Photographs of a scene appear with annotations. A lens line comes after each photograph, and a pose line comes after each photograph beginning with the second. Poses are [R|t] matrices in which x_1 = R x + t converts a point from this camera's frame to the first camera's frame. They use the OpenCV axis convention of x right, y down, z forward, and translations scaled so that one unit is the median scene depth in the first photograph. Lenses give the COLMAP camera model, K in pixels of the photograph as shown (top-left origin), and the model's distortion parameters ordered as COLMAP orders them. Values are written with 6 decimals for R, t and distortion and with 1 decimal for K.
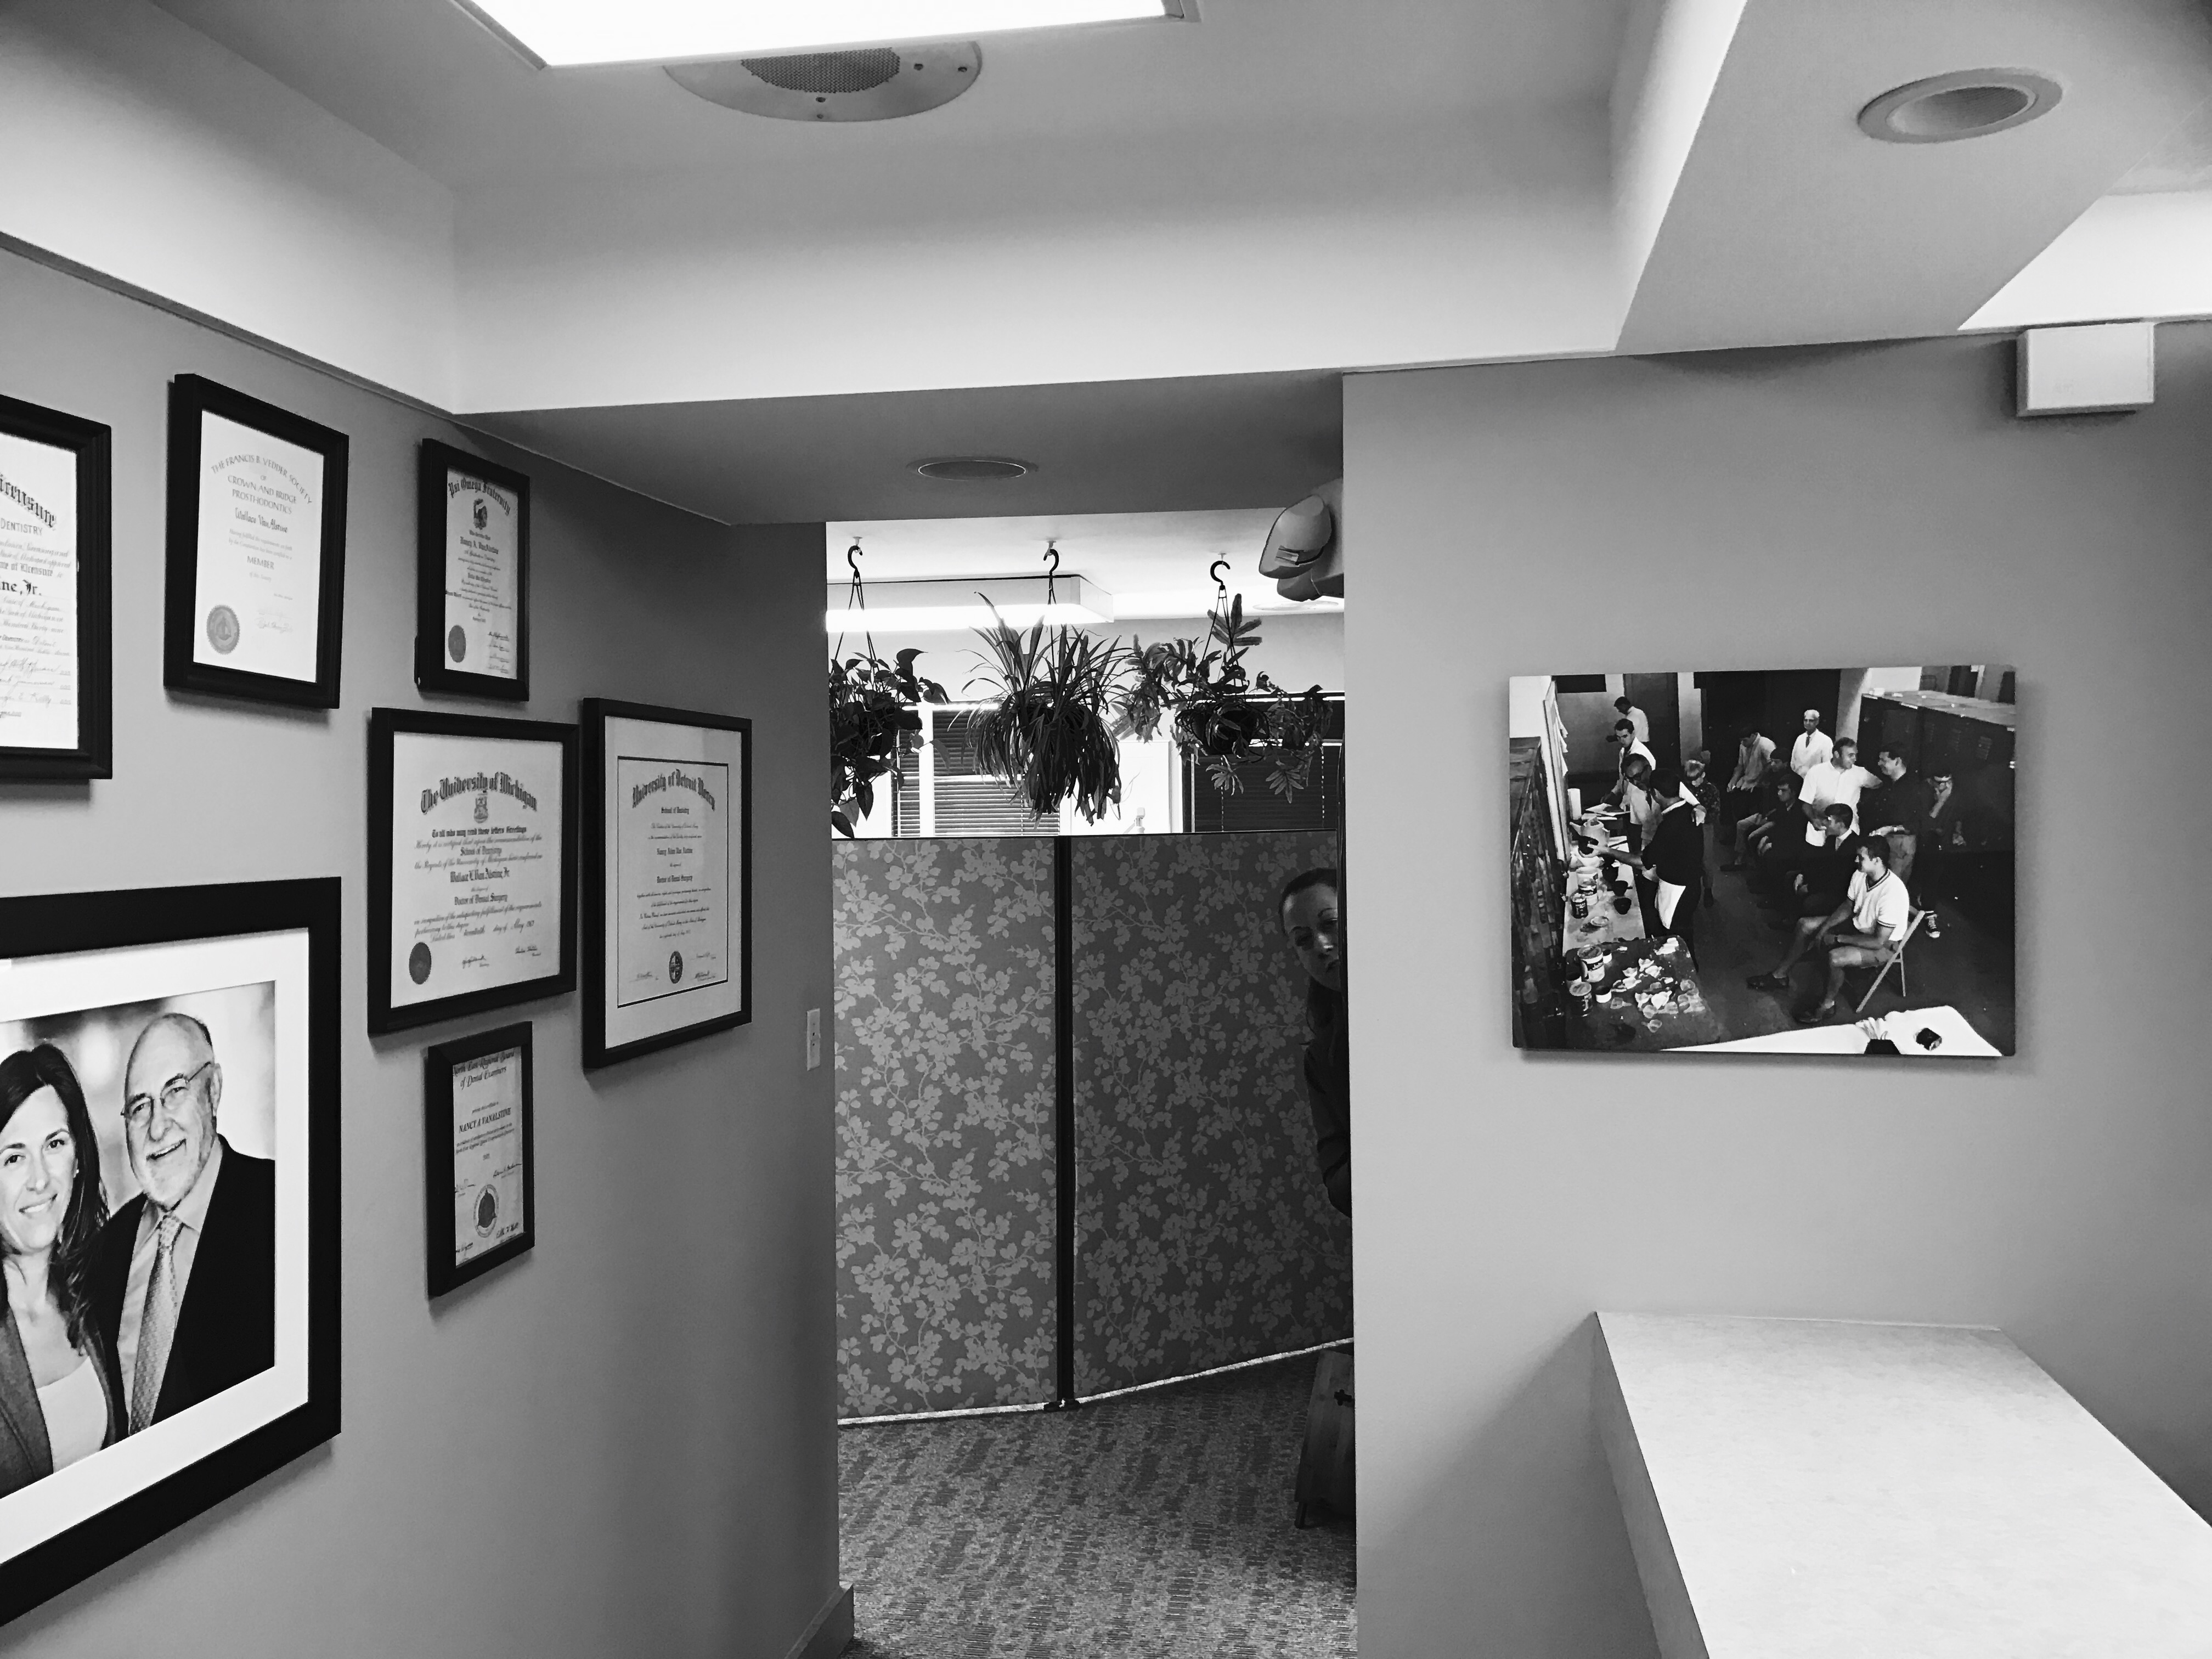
lens RADIAL K [[1802.1, 0, 1105.5], [0, 1802.1, 825.0], [0, 0, 1]] dist [0.047590, -0.033449]
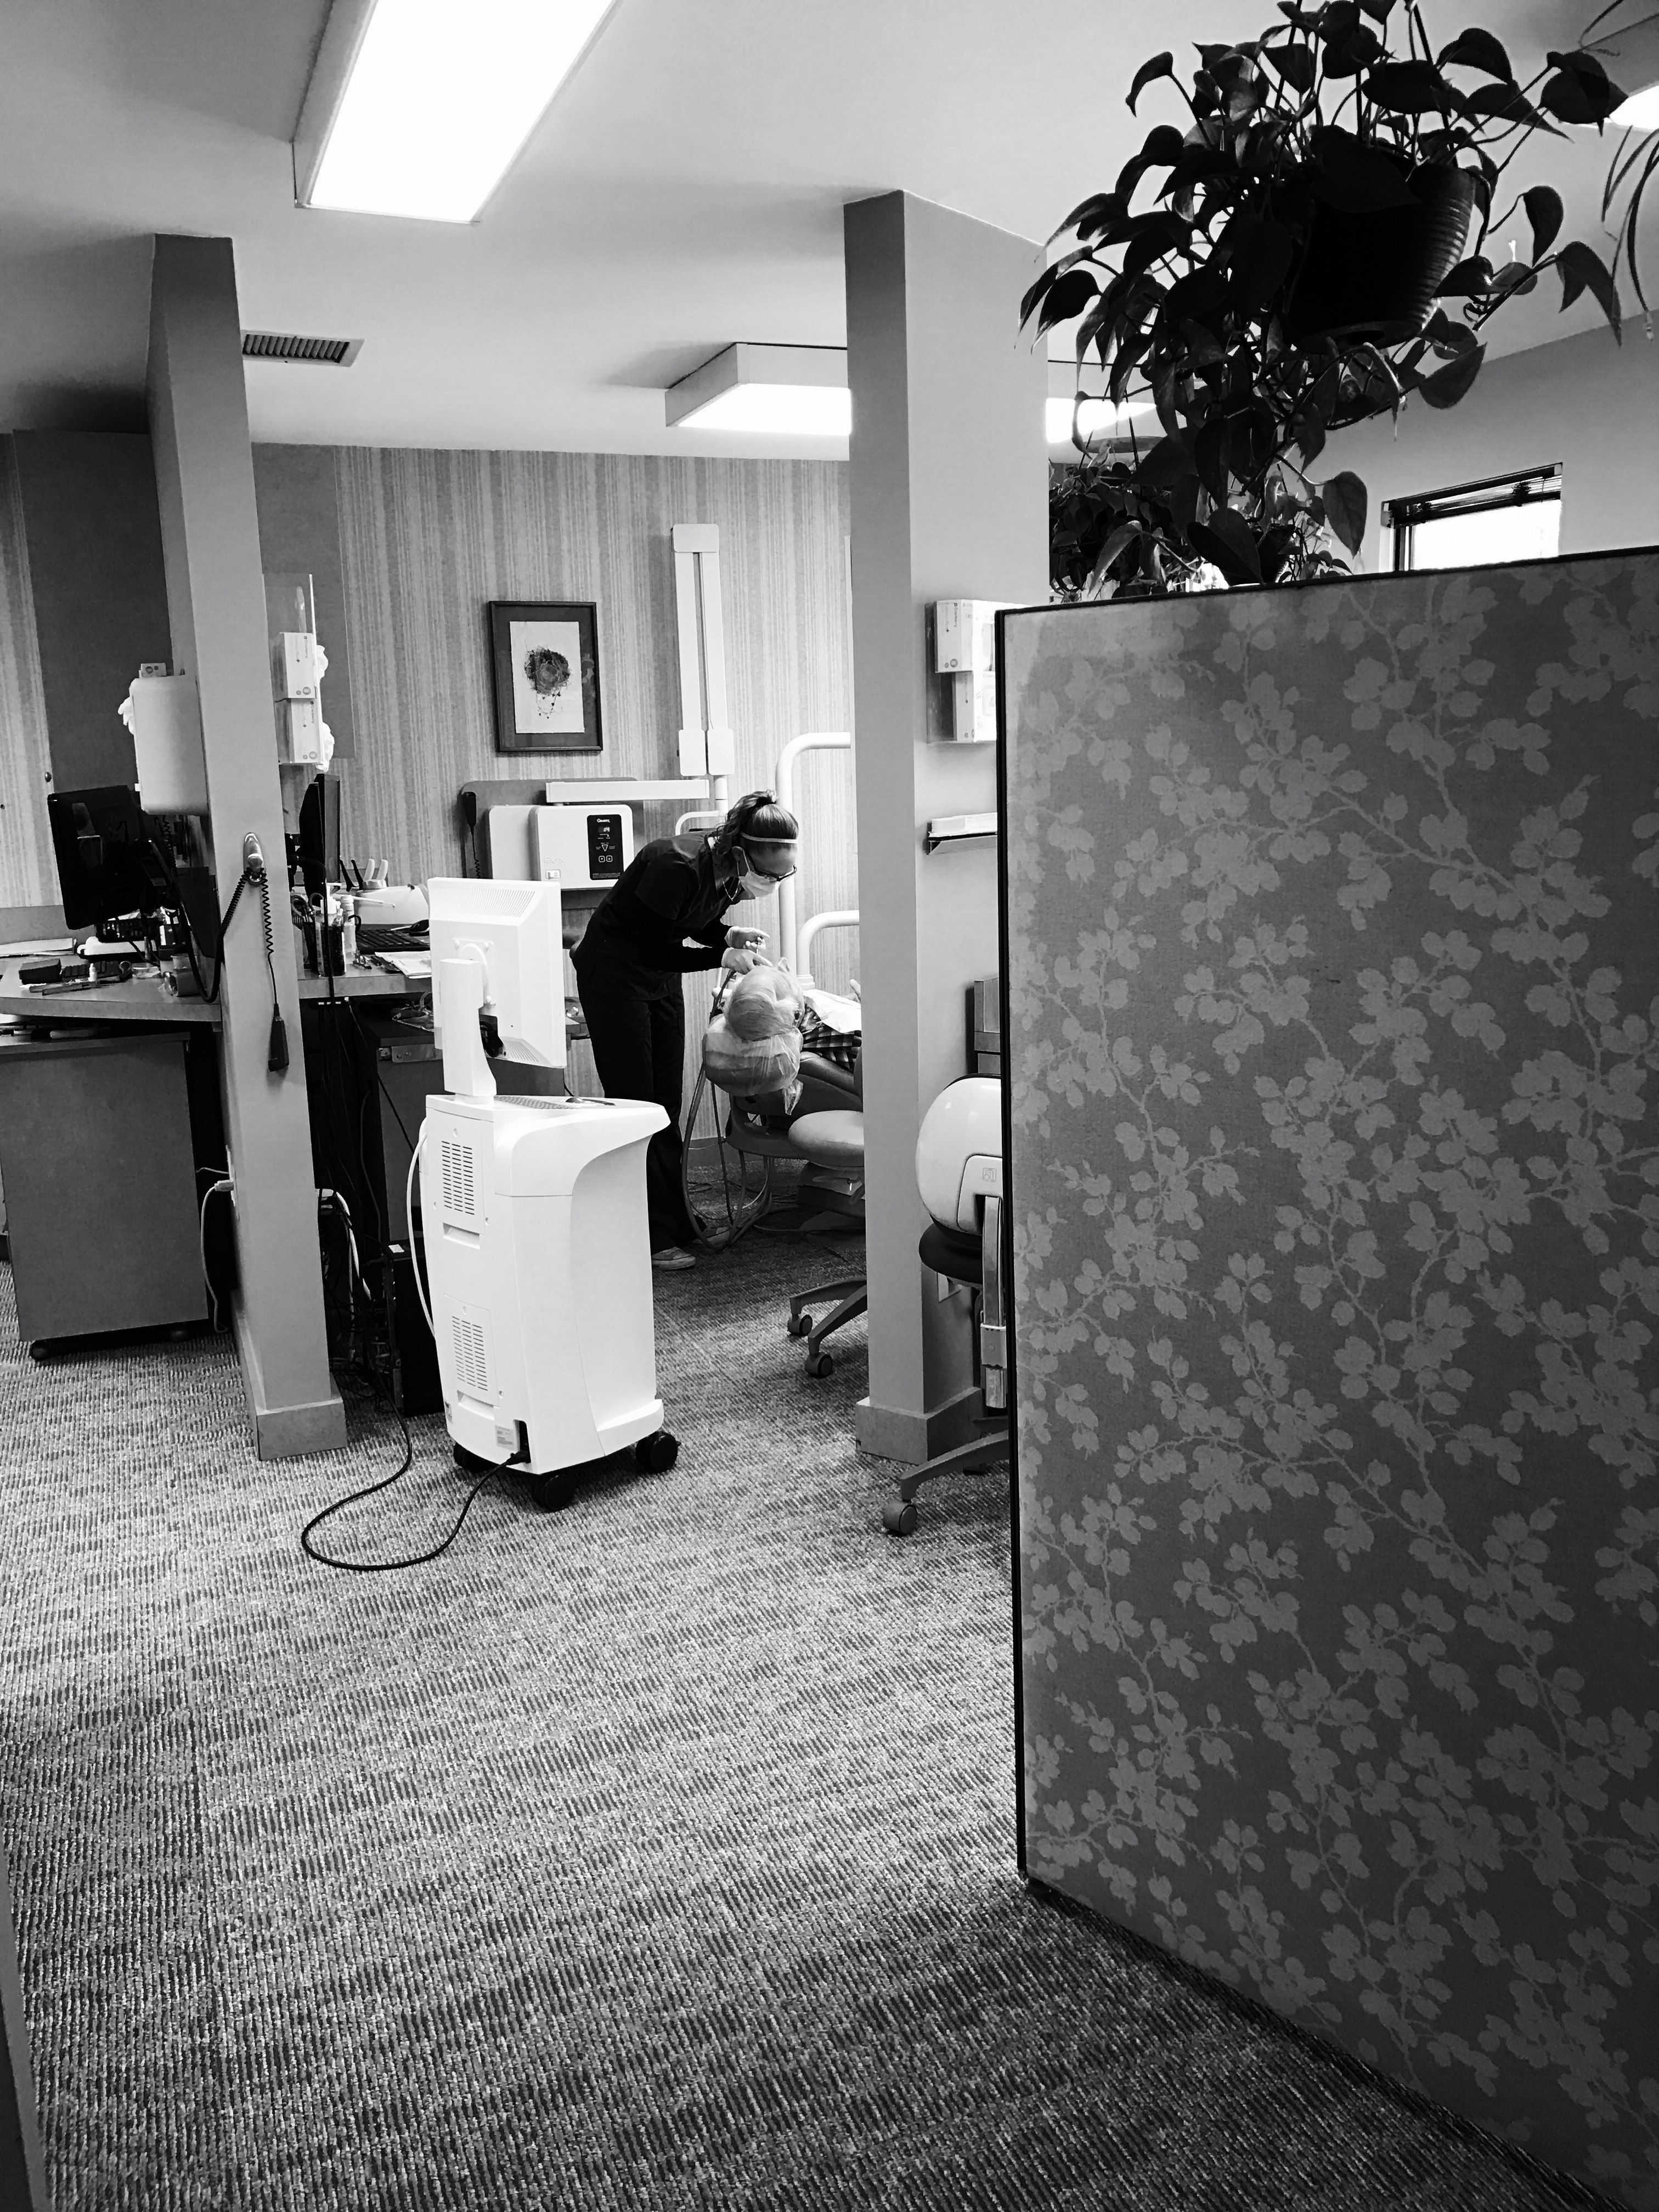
lens RADIAL K [[1802.1, 0, 834.0], [0, 1802.1, 1111.5], [0, 0, 1]] dist [0.047590, -0.033449]
pose [[0.525769, 0.166618, -0.834150, 0.131841], [0.009473, 0.979421, 0.201606, 0.036282], [0.850575, -0.113900, 0.513370, 0.720244]]
